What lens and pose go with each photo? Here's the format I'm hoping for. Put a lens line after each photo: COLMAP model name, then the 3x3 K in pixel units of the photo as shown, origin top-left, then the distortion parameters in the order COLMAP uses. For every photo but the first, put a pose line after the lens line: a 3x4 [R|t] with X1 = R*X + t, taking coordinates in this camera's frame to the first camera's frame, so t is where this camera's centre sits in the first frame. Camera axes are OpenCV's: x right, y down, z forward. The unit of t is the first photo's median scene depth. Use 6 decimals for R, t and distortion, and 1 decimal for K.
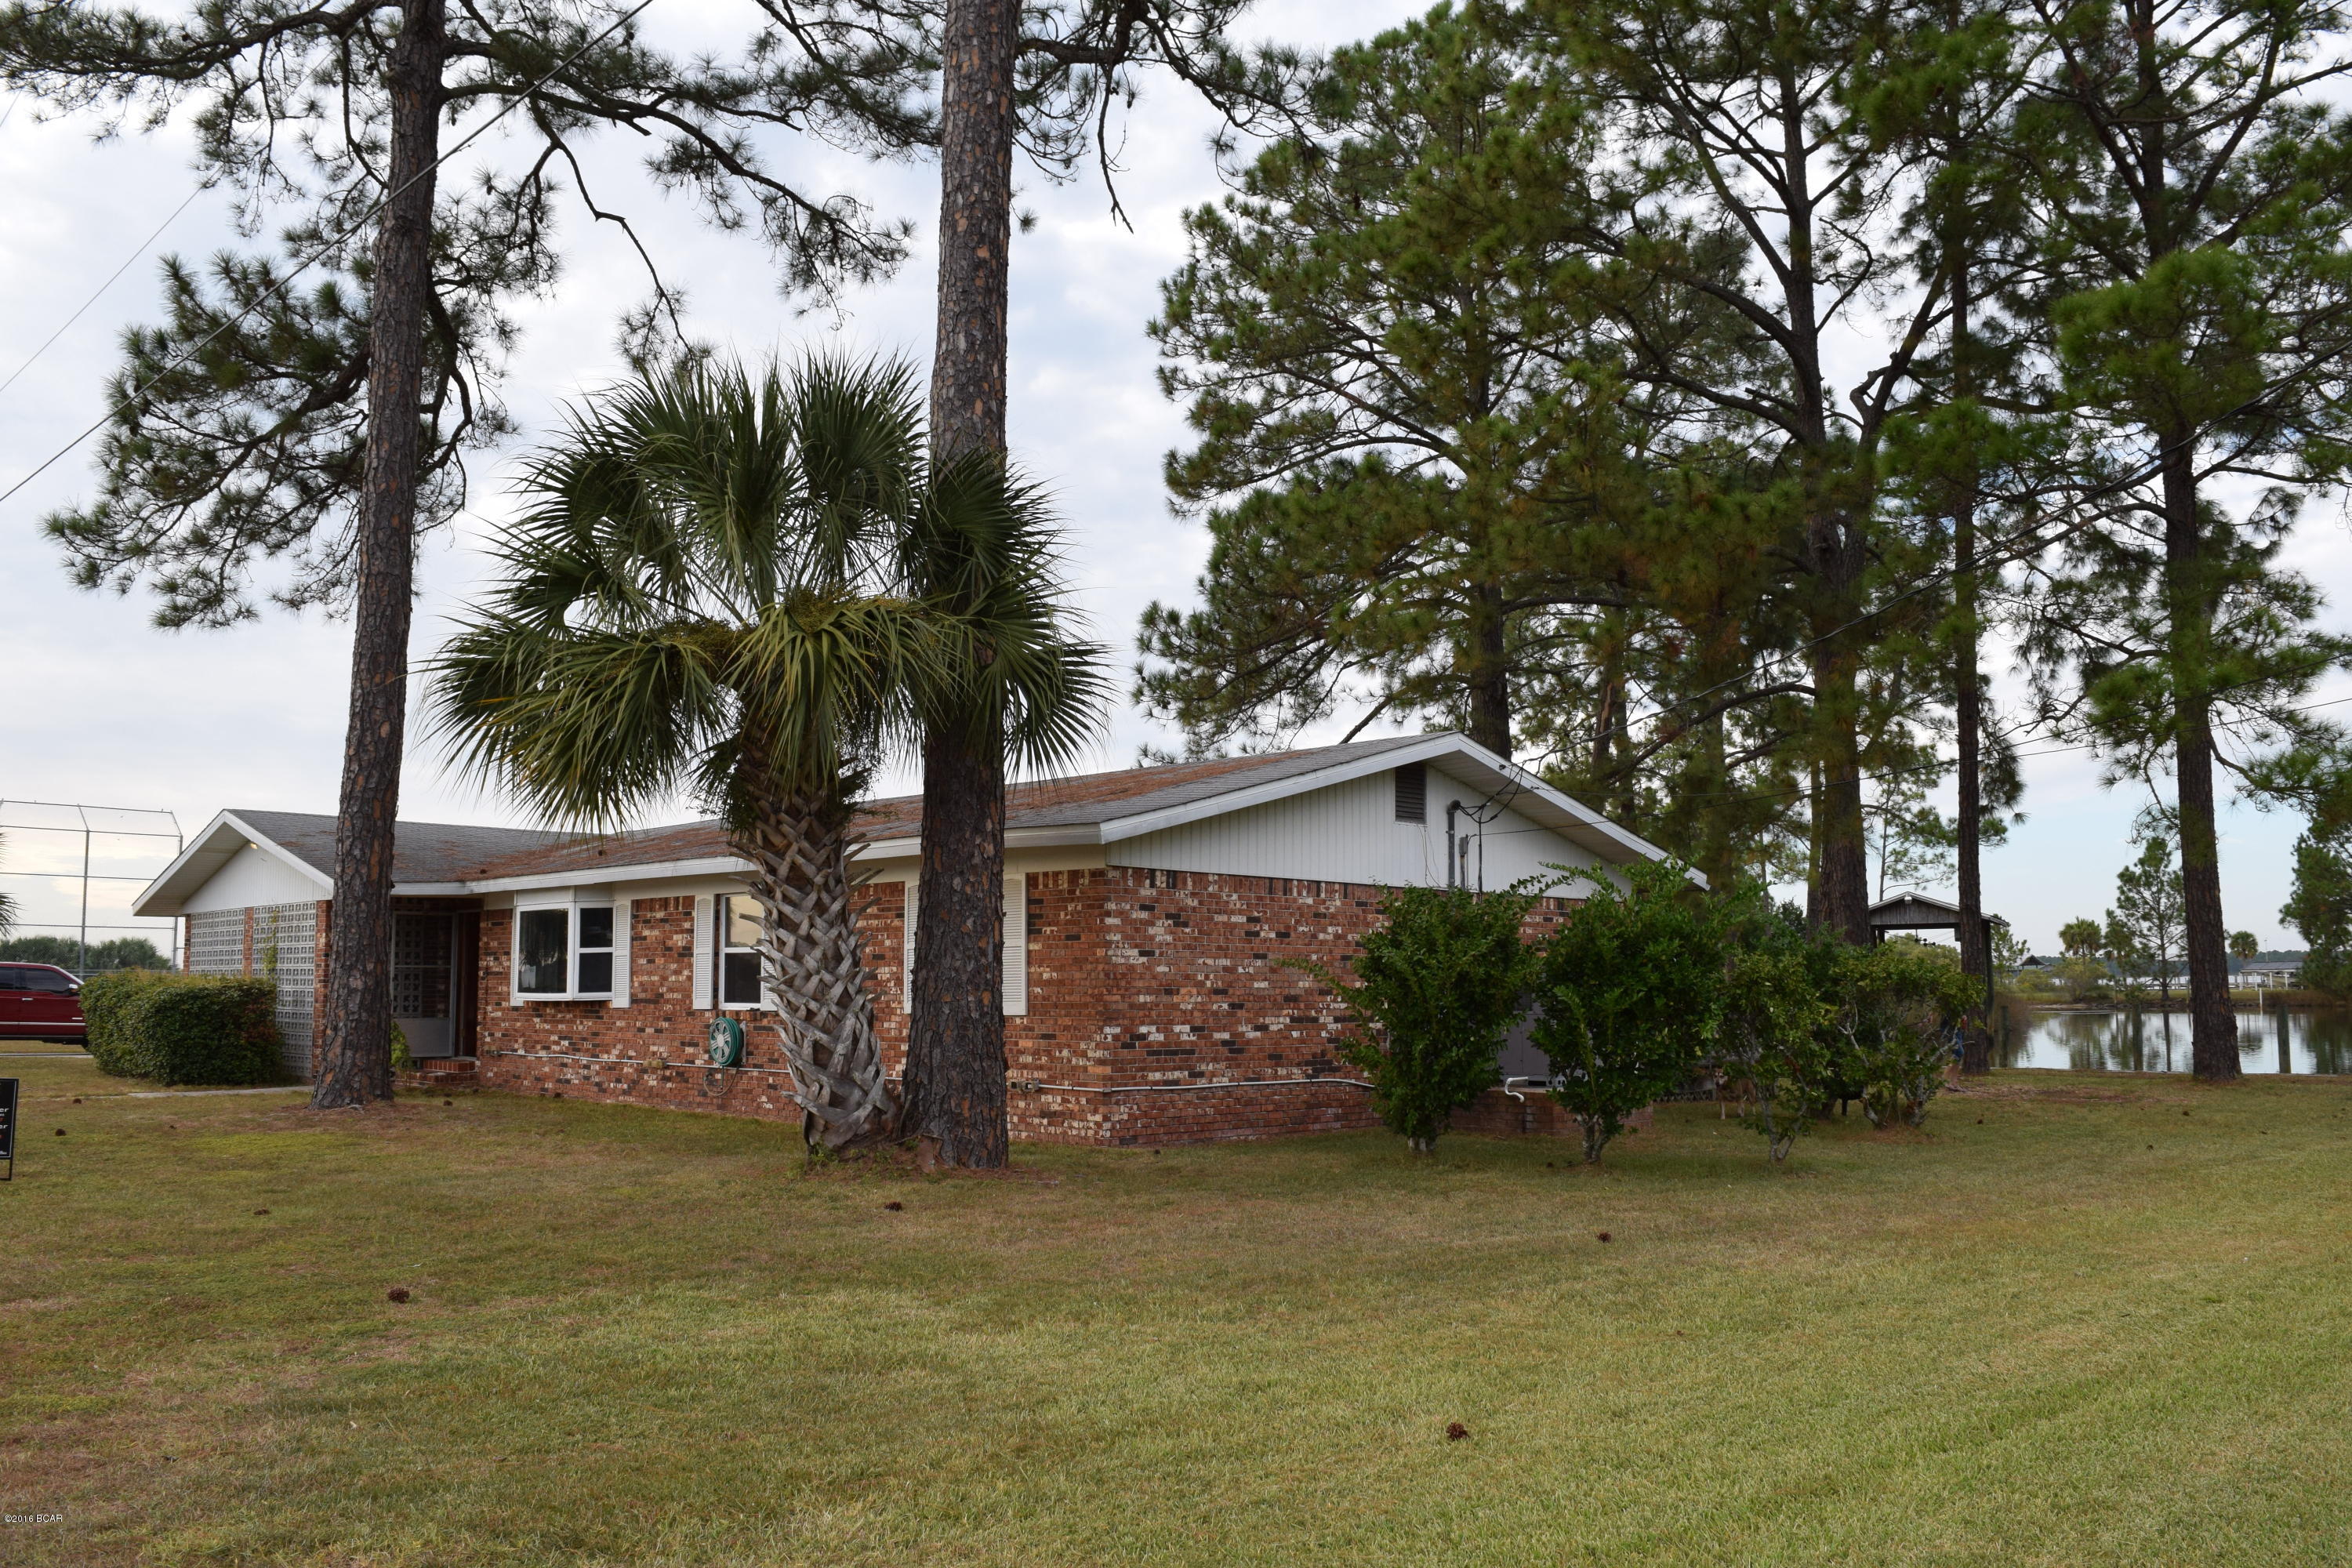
lens RADIAL K [[1855.6, 0, 1229.6], [0, 1855.6, 765.5], [0, 0, 1]] dist [-0.098988, 0.028554]
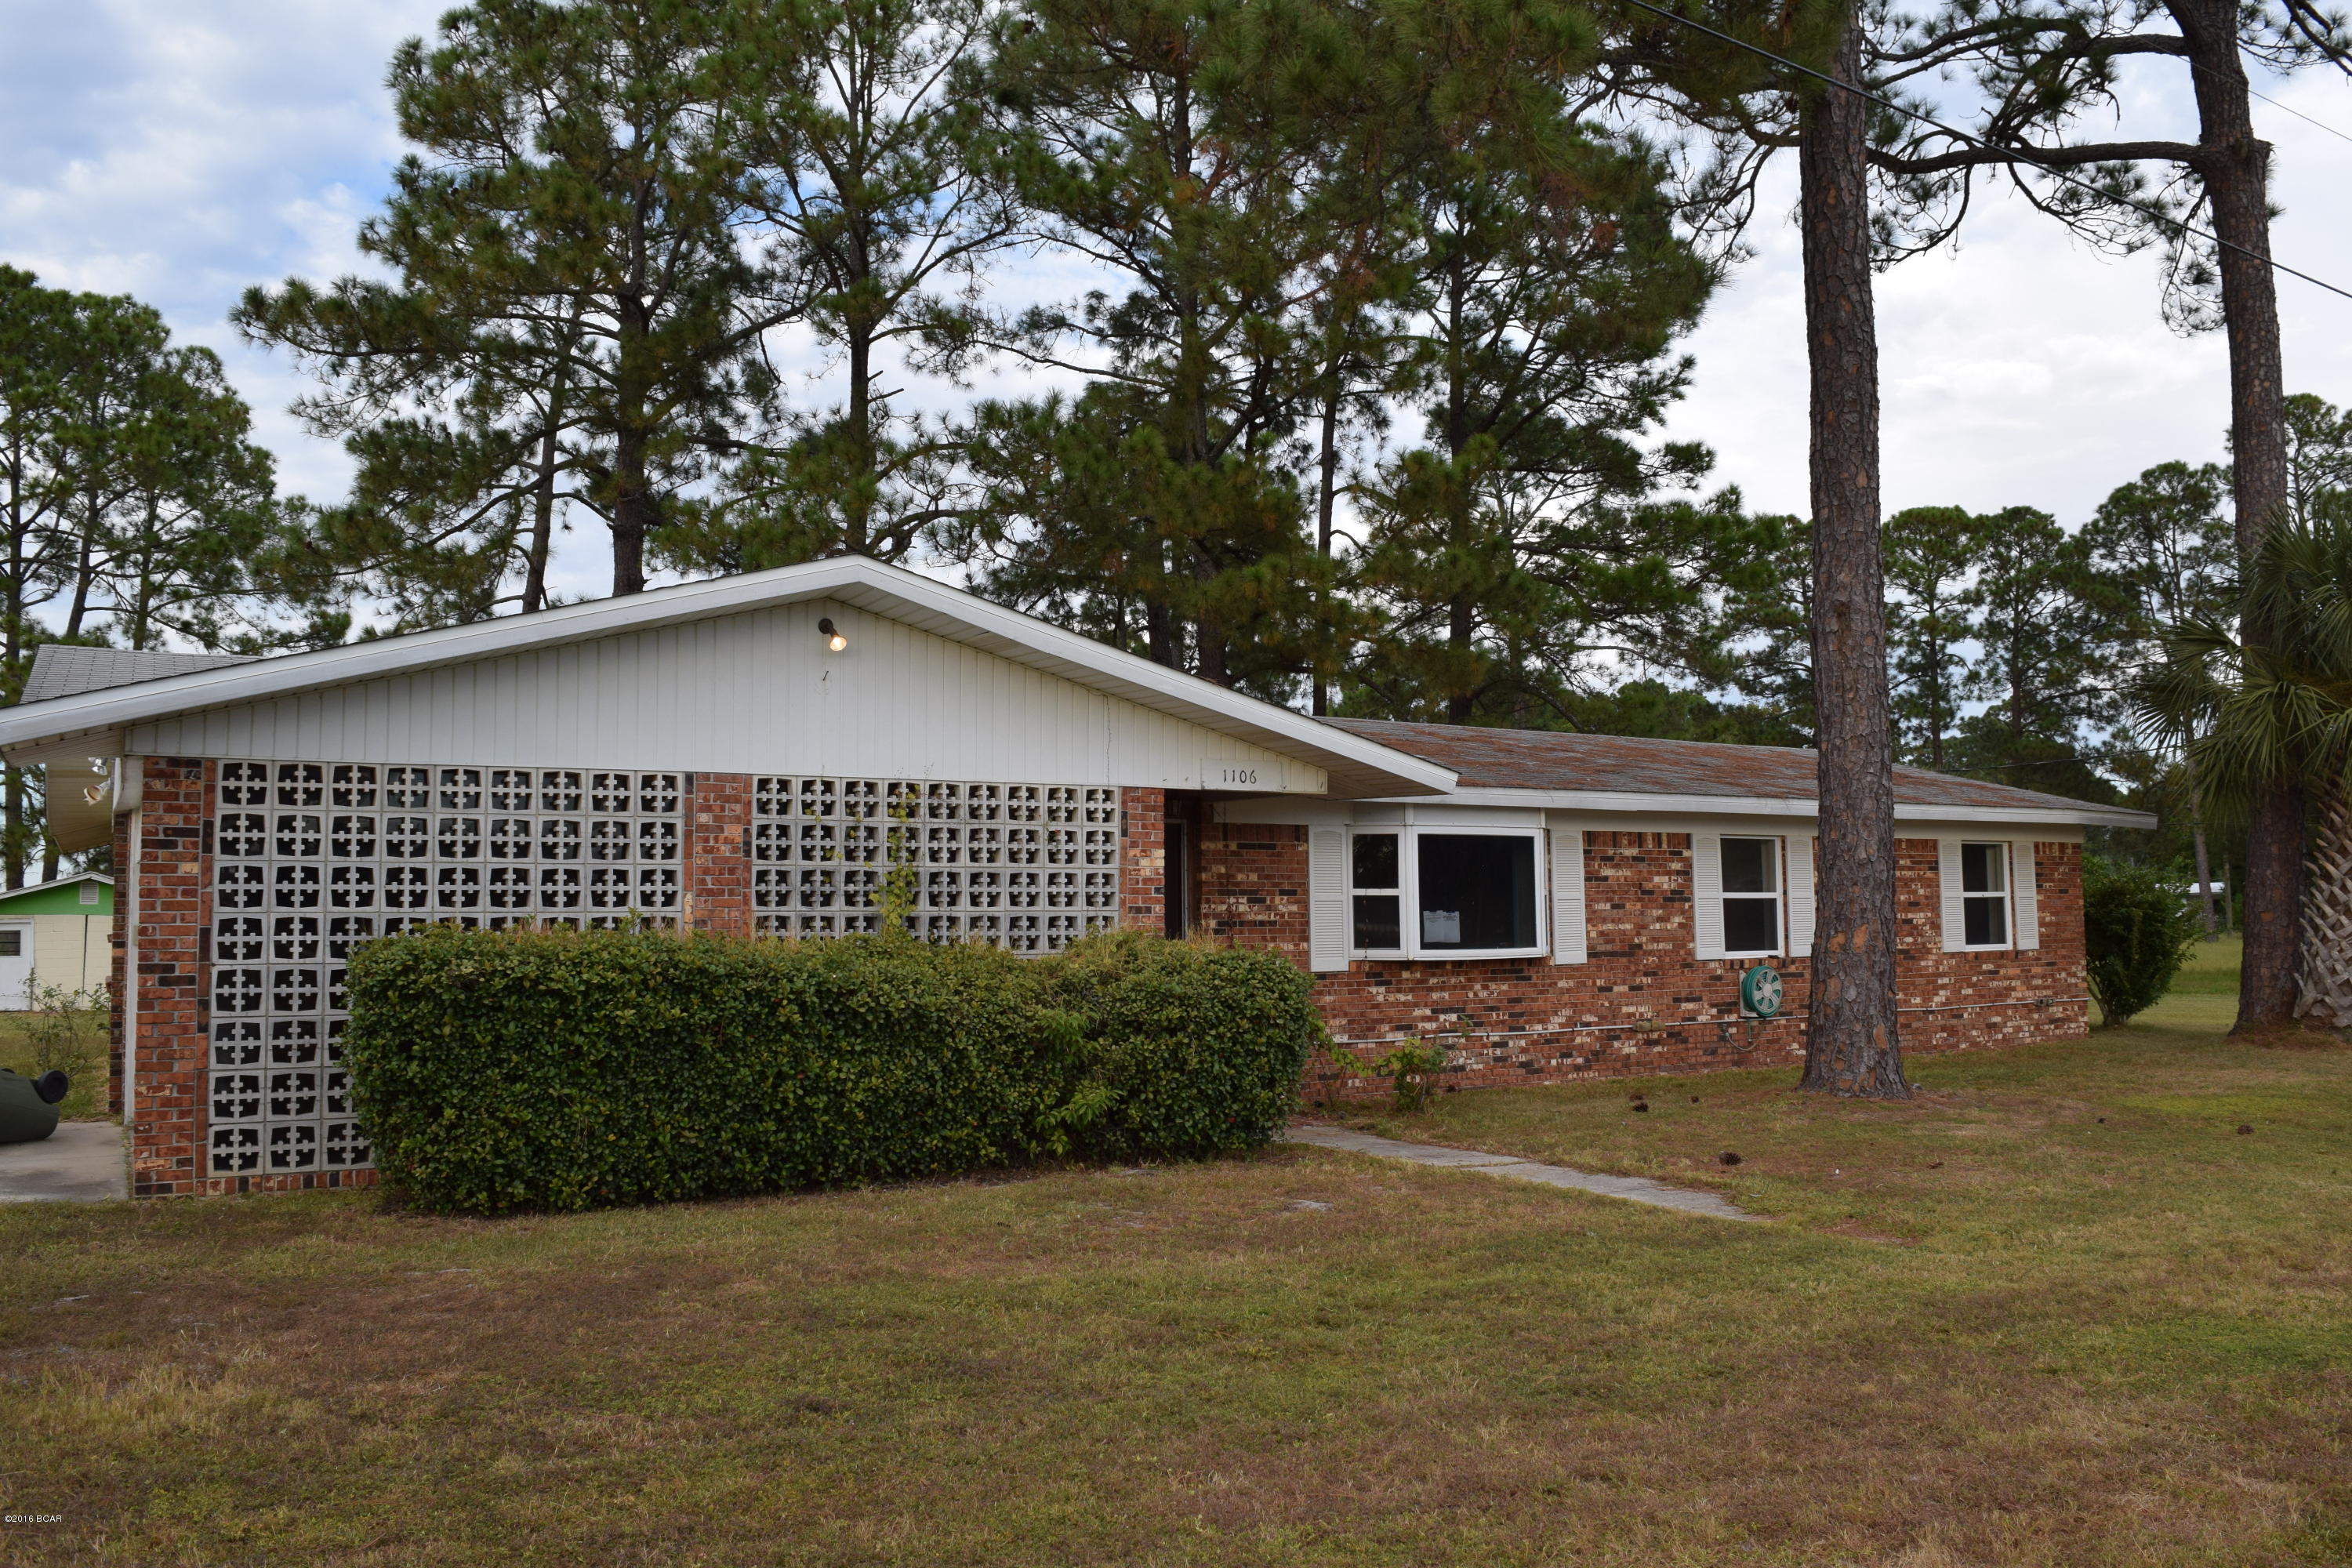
lens RADIAL K [[1855.6, 0, 1186.3], [0, 1855.6, 787.9], [0, 0, 1]] dist [-0.098988, 0.028554]
pose [[0.251279, 0.082508, 0.964392, -1.207692], [-0.098721, 0.993349, -0.059263, 0.124611], [-0.962867, -0.080314, 0.257753, 0.996066]]
